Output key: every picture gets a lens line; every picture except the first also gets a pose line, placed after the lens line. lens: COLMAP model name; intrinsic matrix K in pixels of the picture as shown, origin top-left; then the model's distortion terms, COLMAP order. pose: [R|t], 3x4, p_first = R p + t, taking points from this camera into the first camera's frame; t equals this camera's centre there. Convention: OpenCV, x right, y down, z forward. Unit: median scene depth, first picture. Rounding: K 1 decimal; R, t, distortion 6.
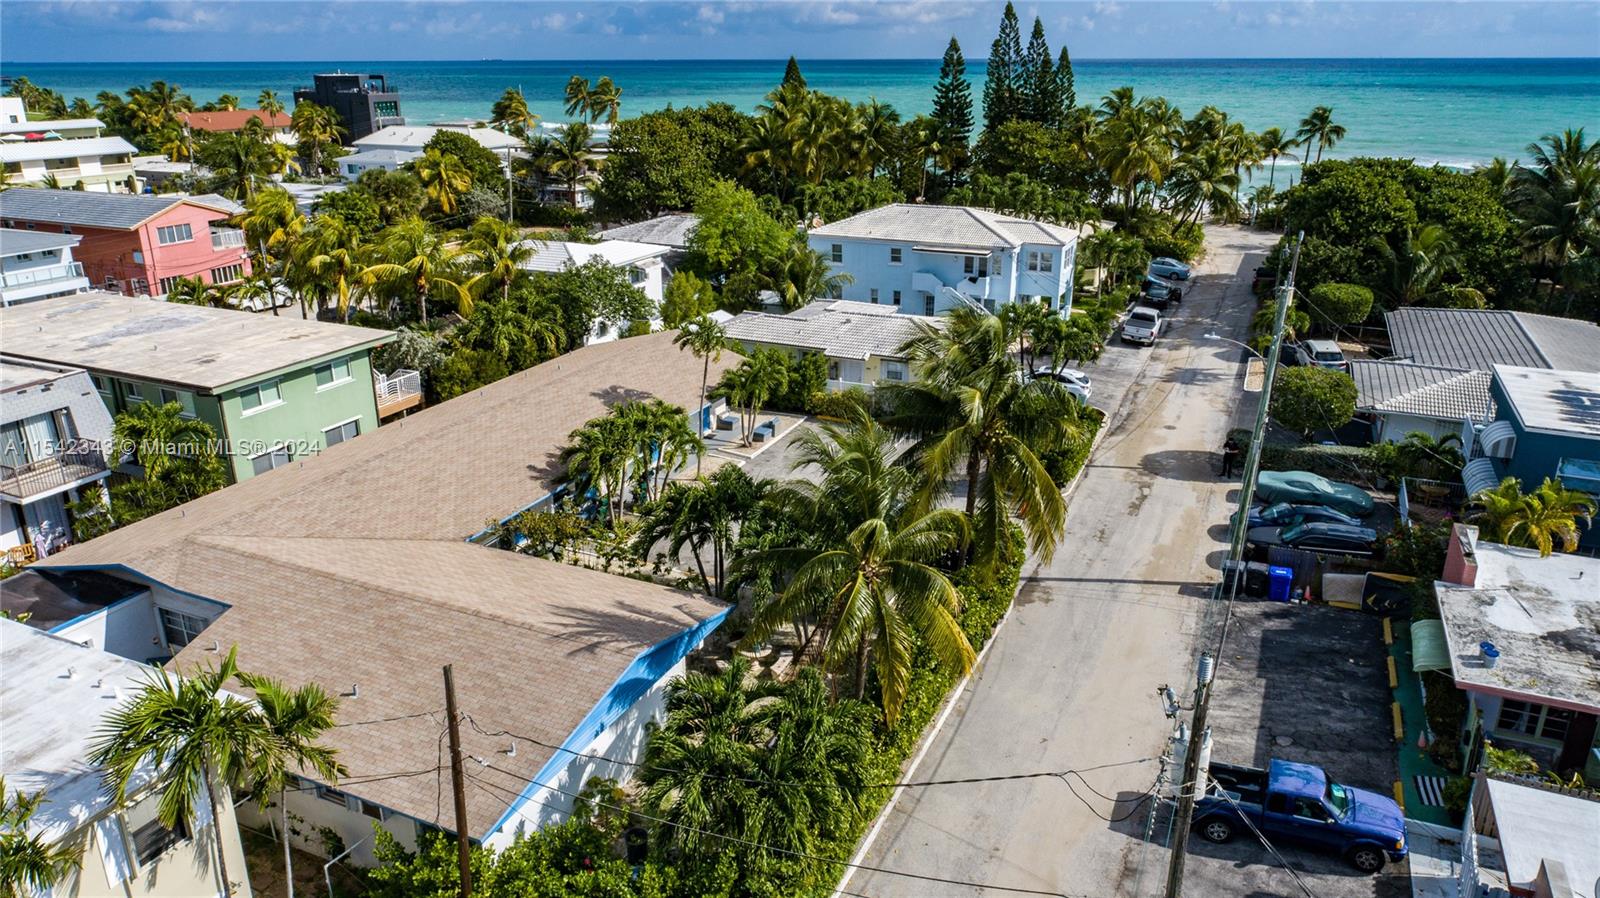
lens RADIAL K [[1083.7, 0, 798.1], [0, 1083.7, 444.8], [0, 0, 1]] dist [-0.013220, 0.013063]
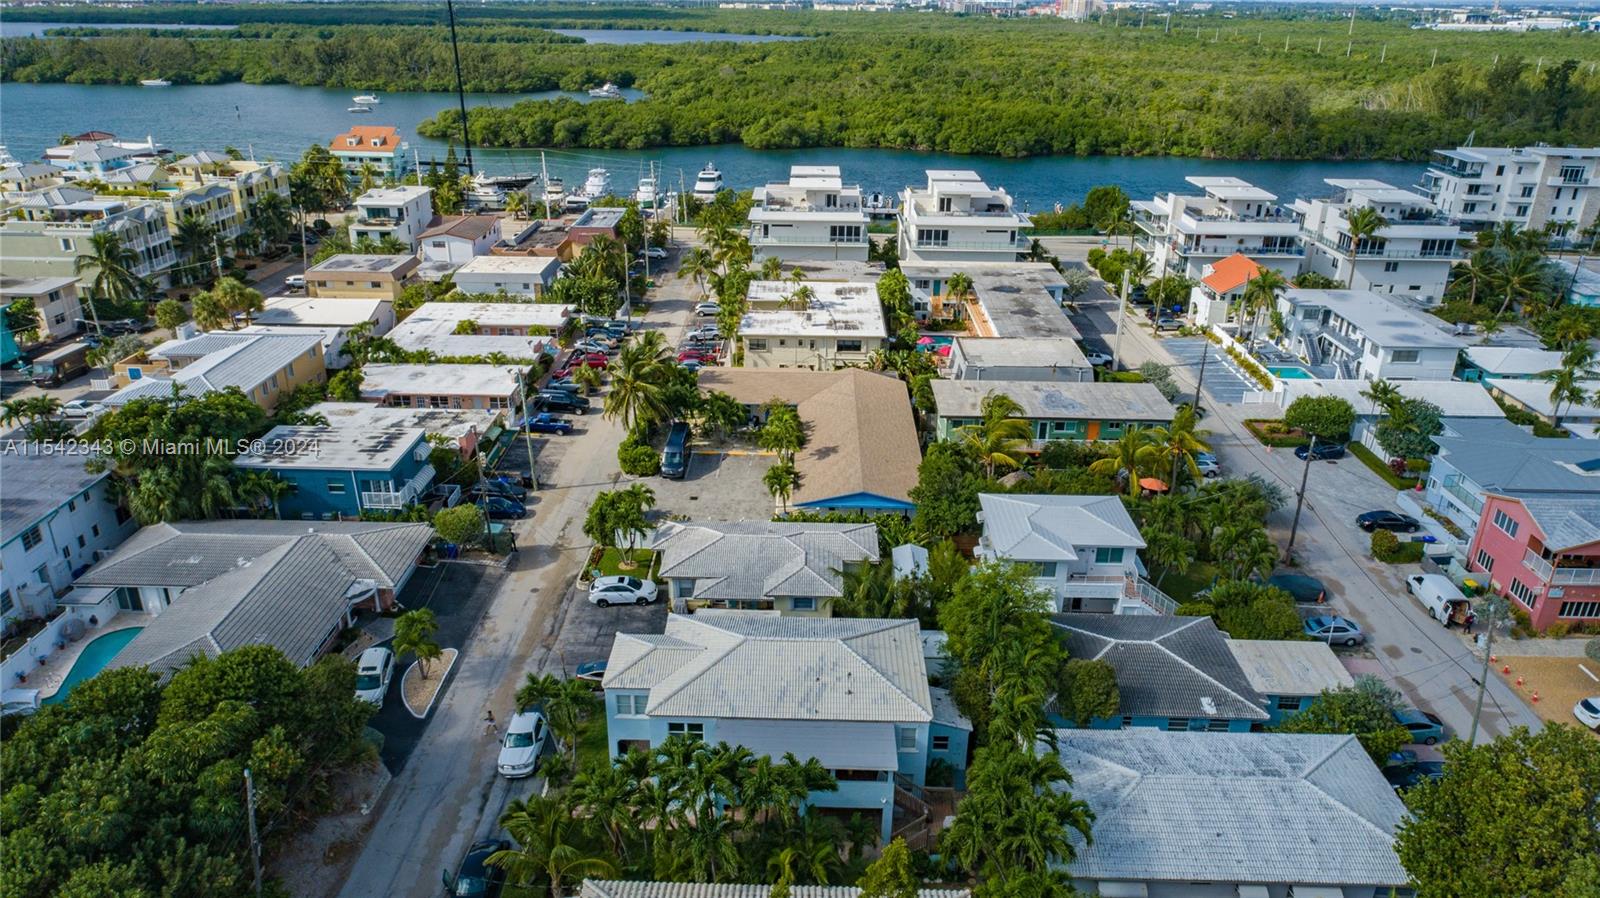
lens RADIAL K [[1083.7, 0, 798.1], [0, 1083.7, 444.8], [0, 0, 1]] dist [-0.013220, 0.013063]
pose [[-0.916067, 0.146956, -0.373130, 0.472297], [-0.143922, 0.747978, 0.647931, -1.010006], [0.374311, 0.647250, -0.664048, 1.740675]]
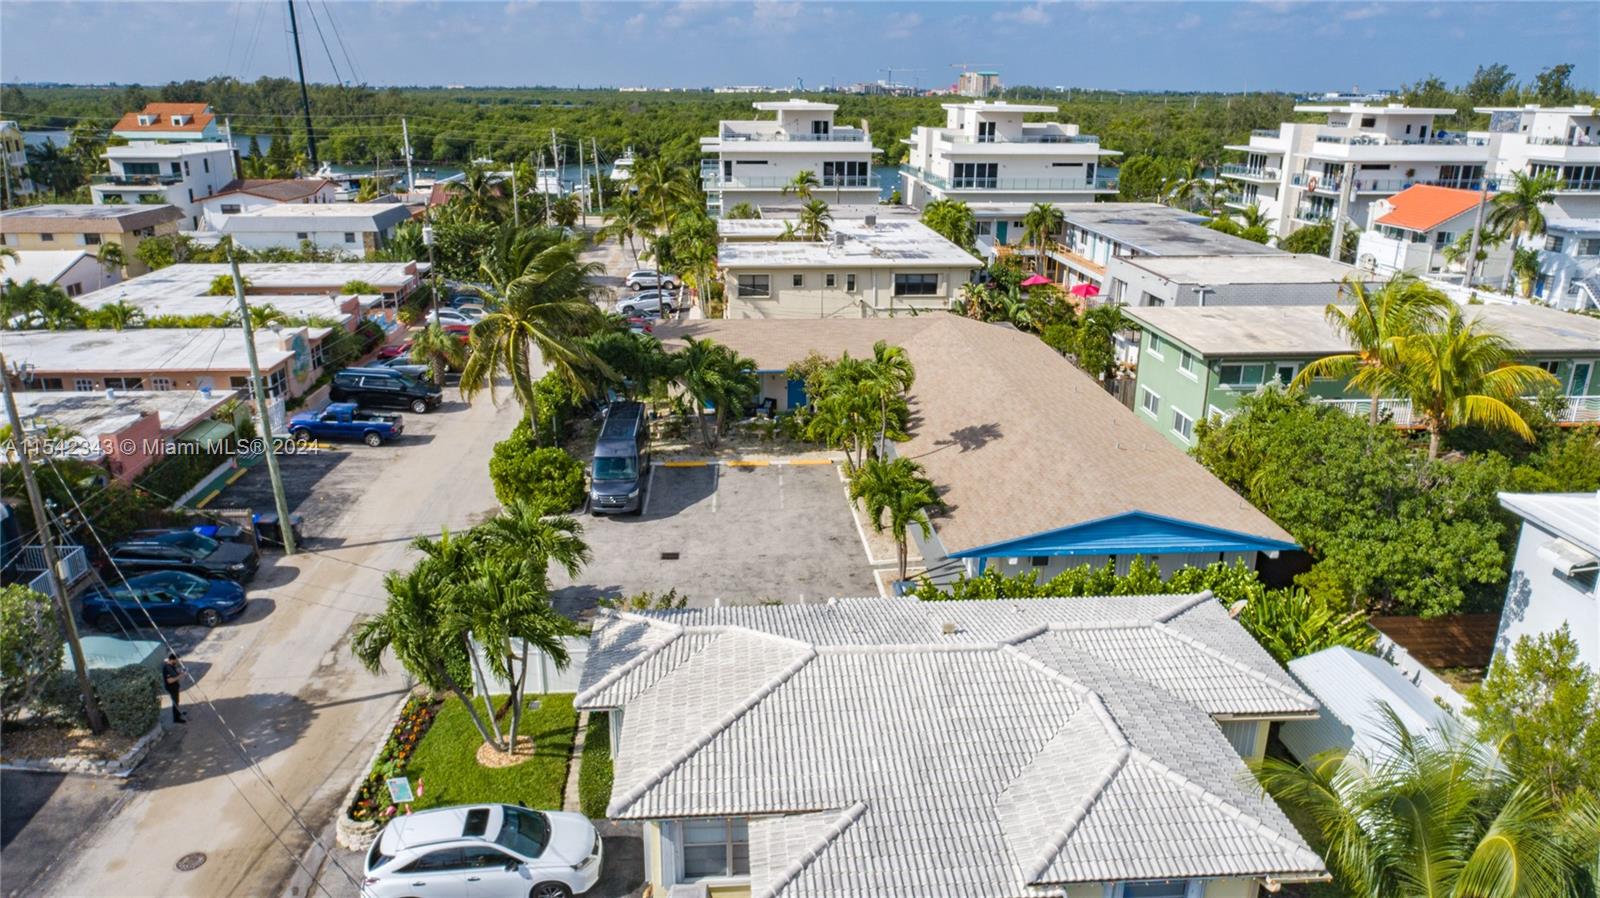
lens RADIAL K [[1083.7, 0, 798.1], [0, 1083.7, 444.8], [0, 0, 1]] dist [-0.013220, 0.013063]
pose [[-0.876119, 0.147013, -0.459132, 0.271822], [-0.166872, 0.801019, 0.574910, -0.390578], [0.452293, 0.580306, -0.677256, 1.163803]]
